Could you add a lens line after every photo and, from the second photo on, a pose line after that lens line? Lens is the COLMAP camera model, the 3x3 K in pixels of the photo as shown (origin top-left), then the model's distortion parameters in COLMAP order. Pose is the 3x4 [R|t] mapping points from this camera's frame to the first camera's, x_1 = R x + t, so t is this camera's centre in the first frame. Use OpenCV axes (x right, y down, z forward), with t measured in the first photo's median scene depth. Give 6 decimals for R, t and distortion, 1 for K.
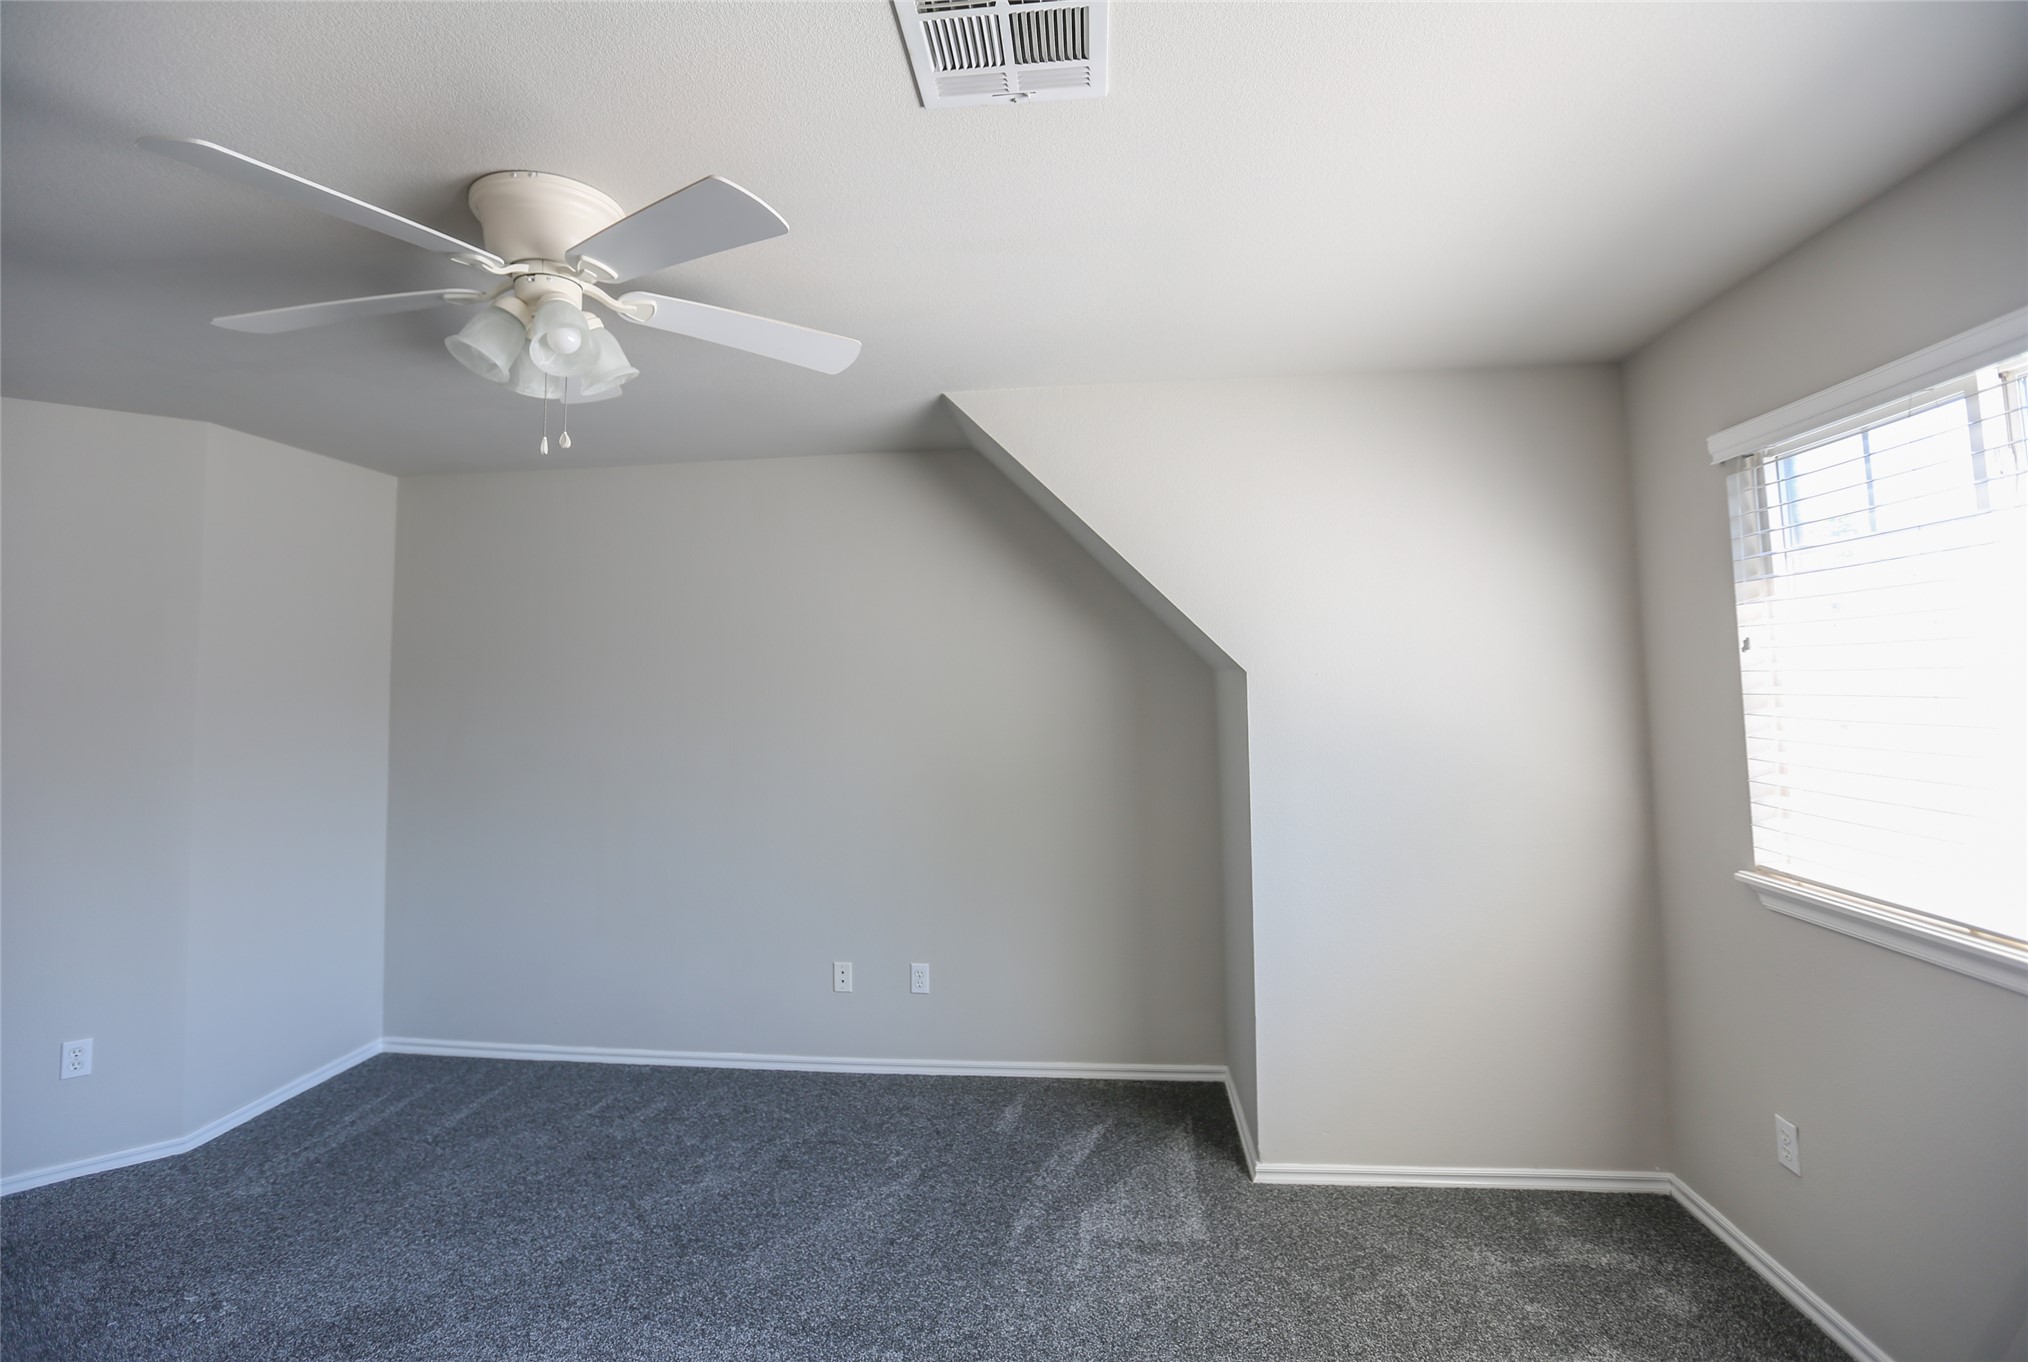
lens RADIAL K [[923.1, 0, 983.5], [0, 923.1, 617.4], [0, 0, 1]] dist [-0.046527, 0.012103]
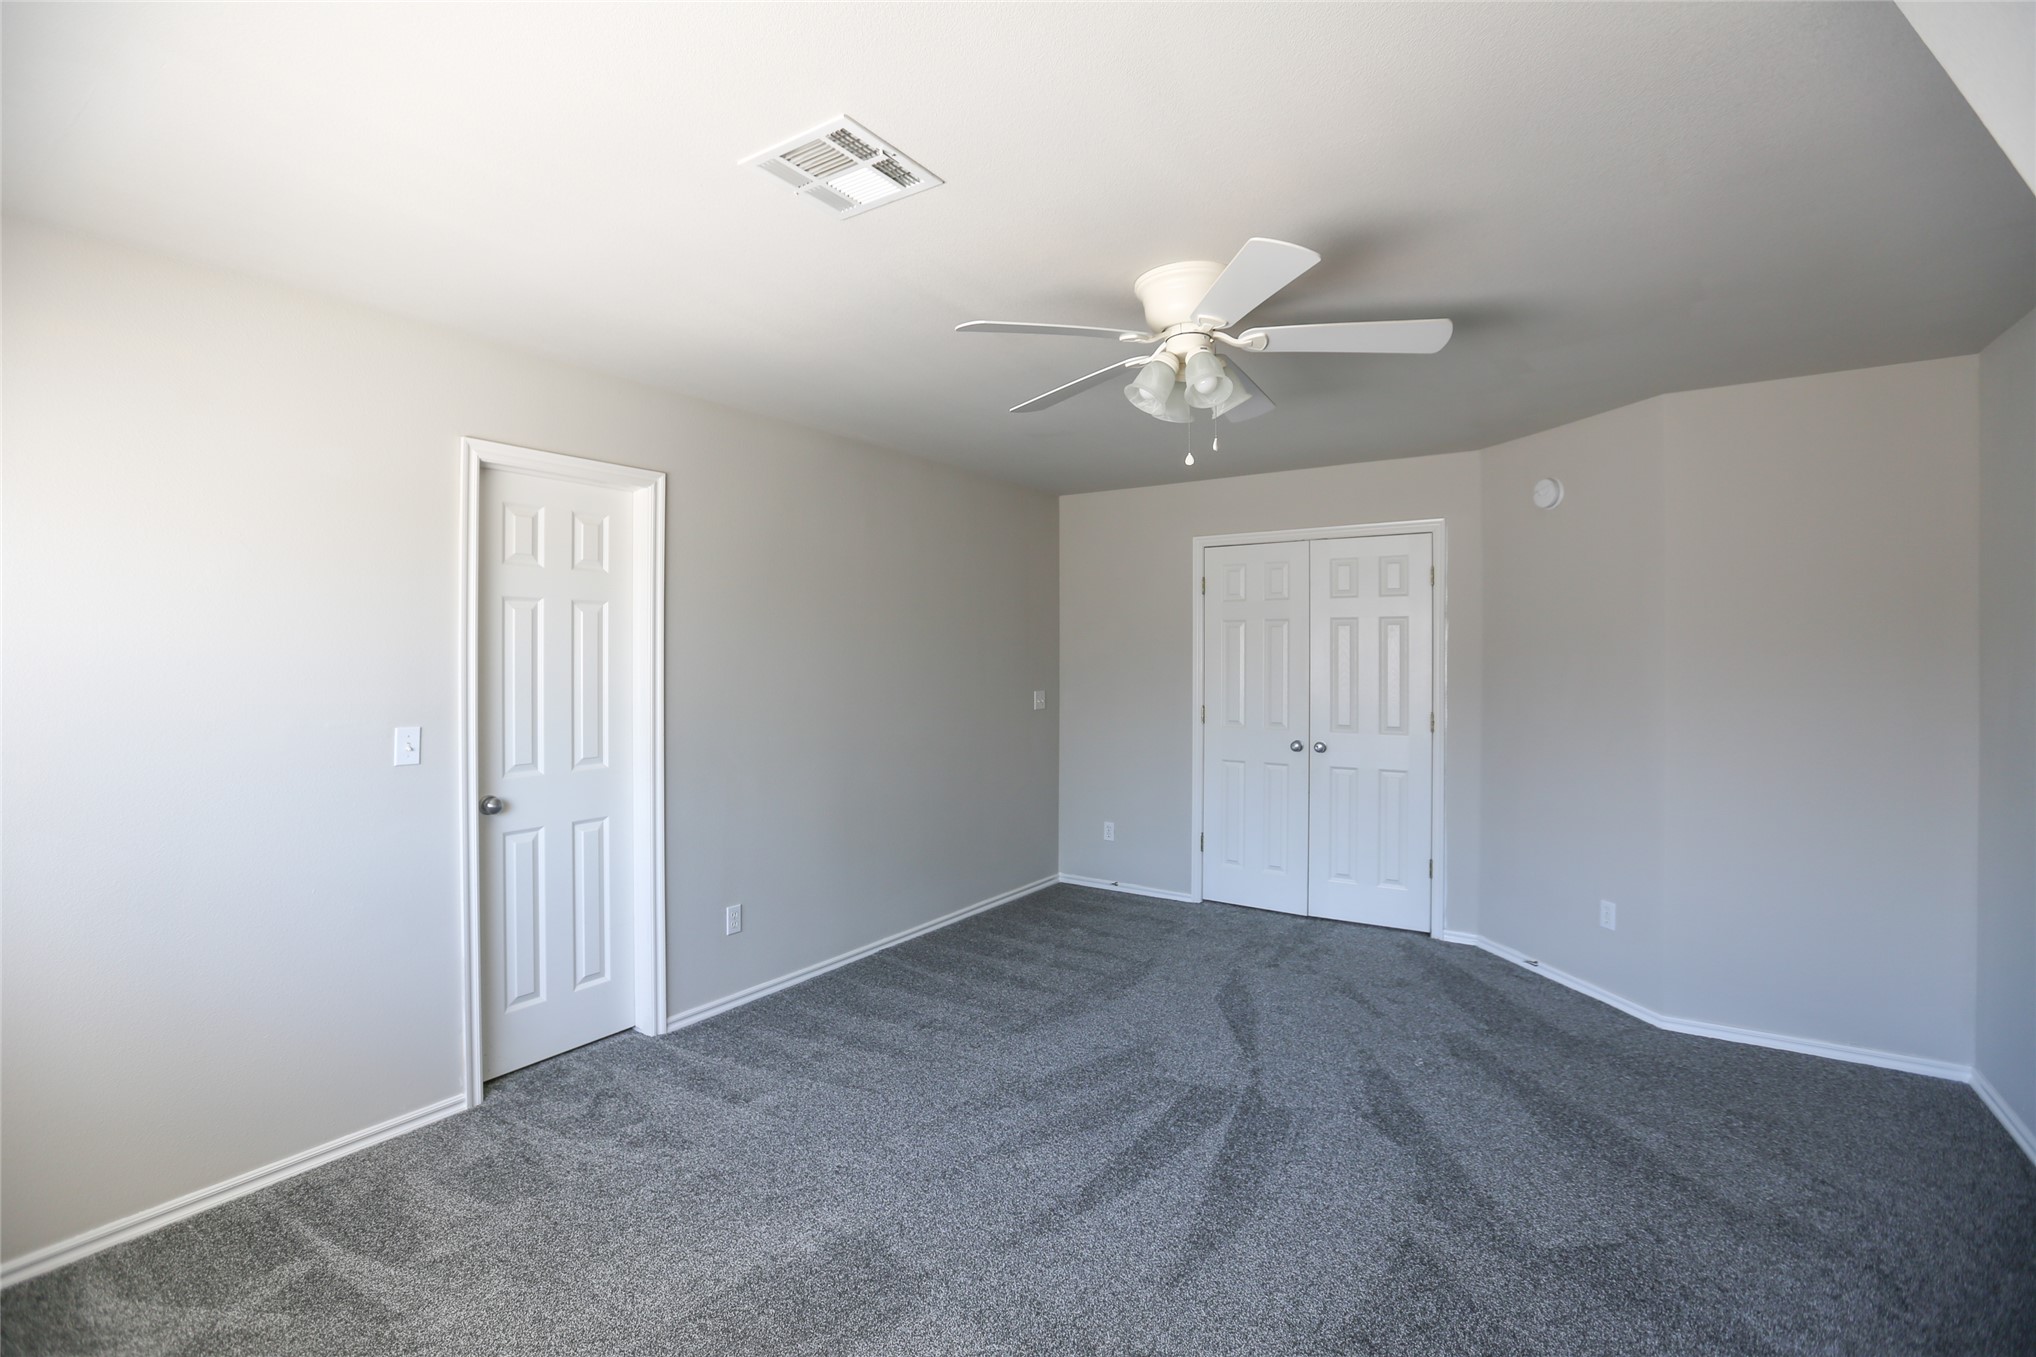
lens RADIAL K [[926.7, 0, 996.5], [0, 926.7, 661.4], [0, 0, 1]] dist [-0.046527, 0.012103]
pose [[-0.492266, 0.022533, -0.870153, 0.564338], [0.074157, 0.997116, -0.016132, 0.076049], [0.867280, -0.072469, -0.492518, 0.874729]]
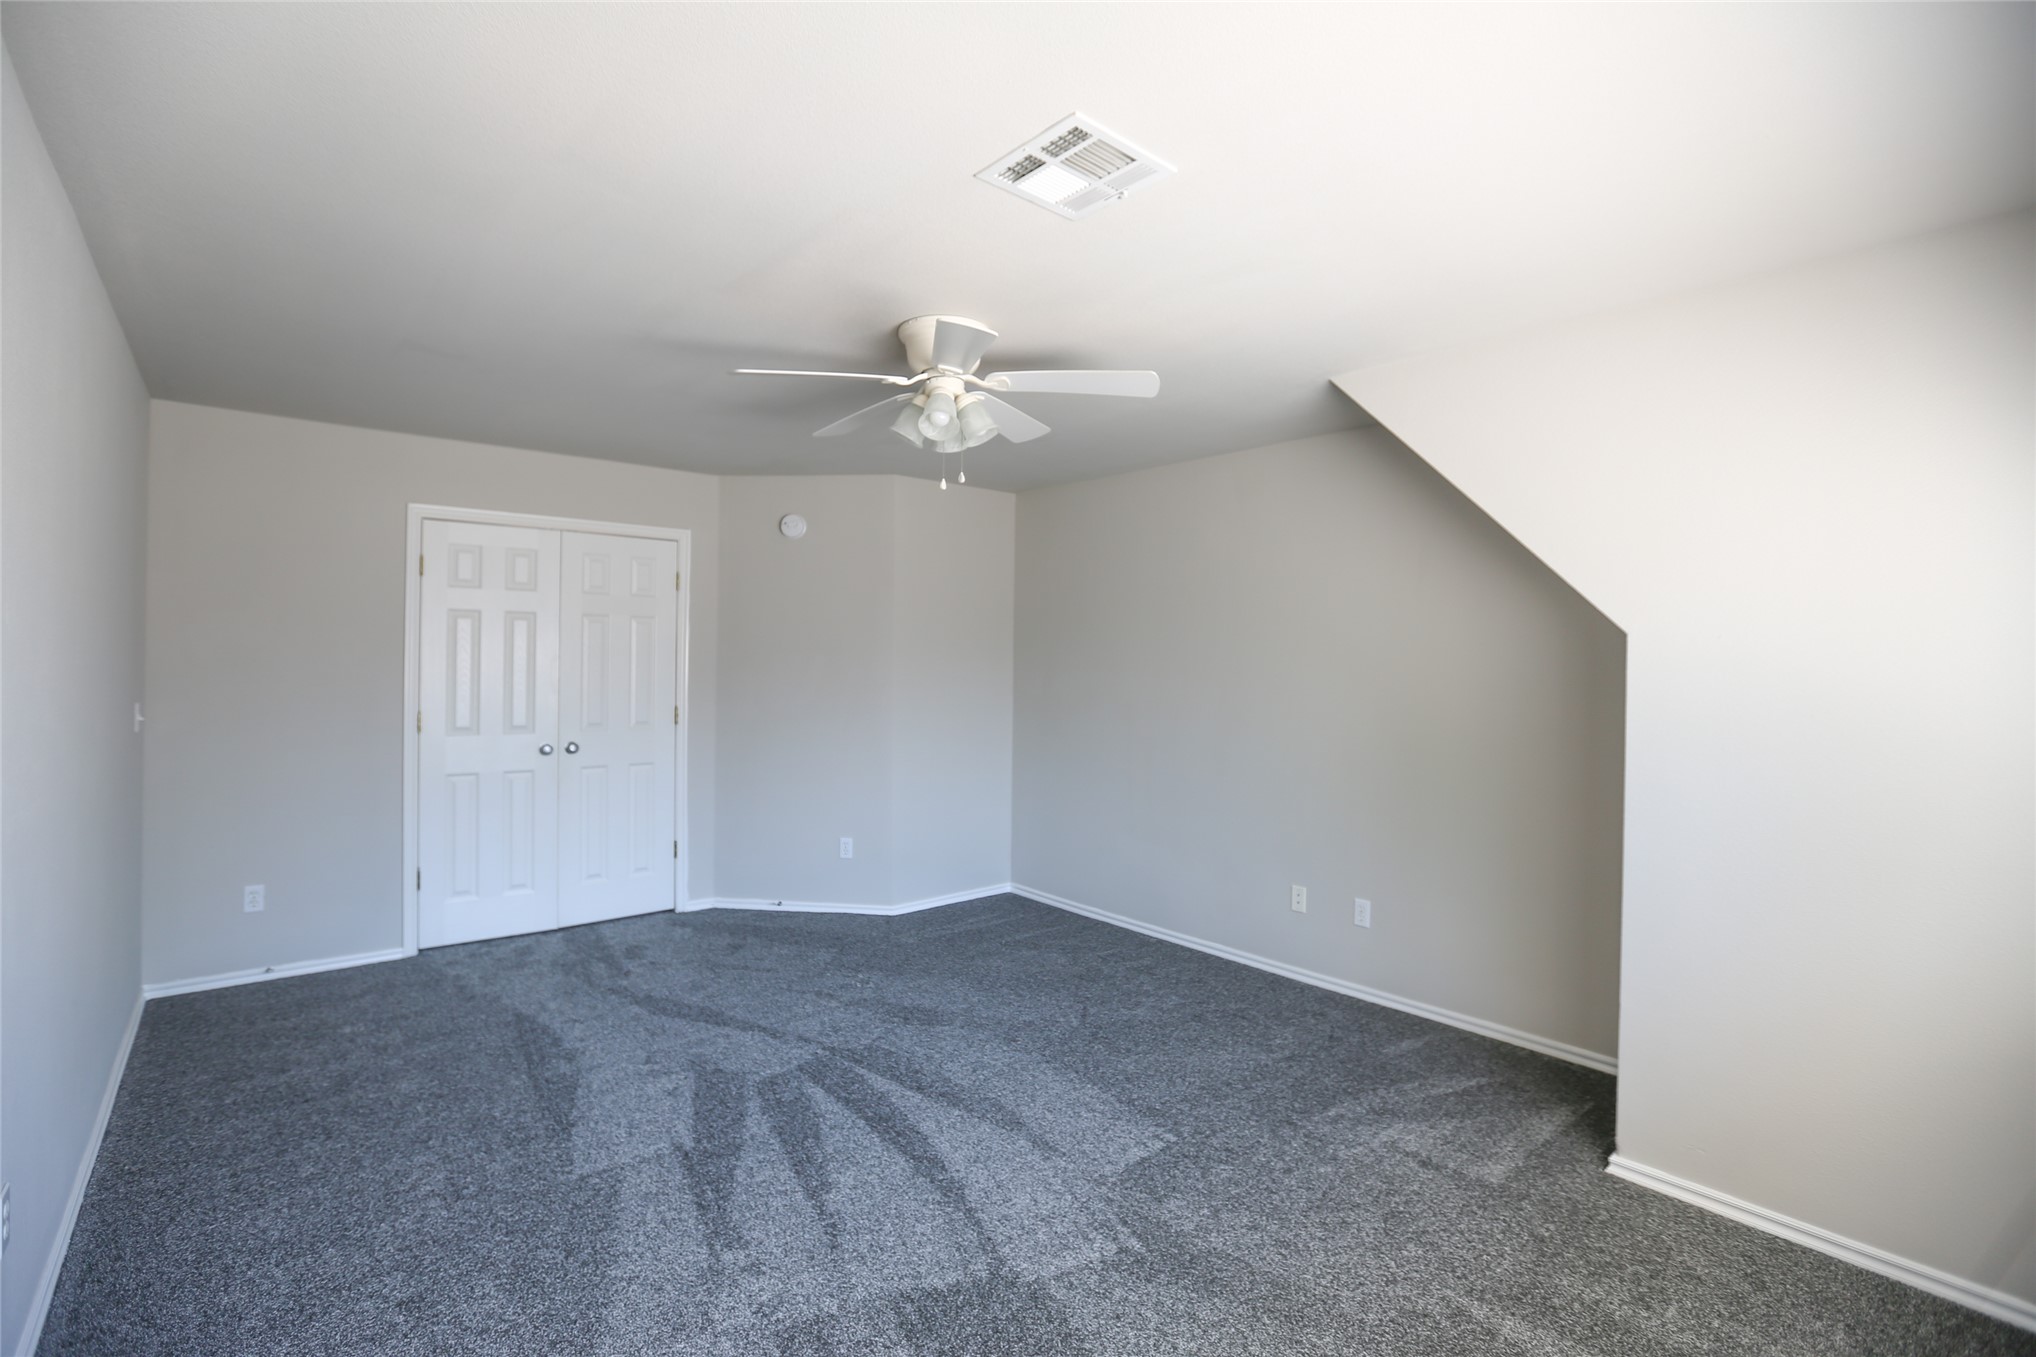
lens RADIAL K [[926.7, 0, 1015.2], [0, 926.7, 662.3], [0, 0, 1]] dist [-0.046527, 0.012103]
pose [[0.723103, 0.027639, -0.690187, 0.474382], [0.026607, 0.997343, 0.067815, 0.011321], [0.690228, -0.067401, 0.720446, -0.069392]]
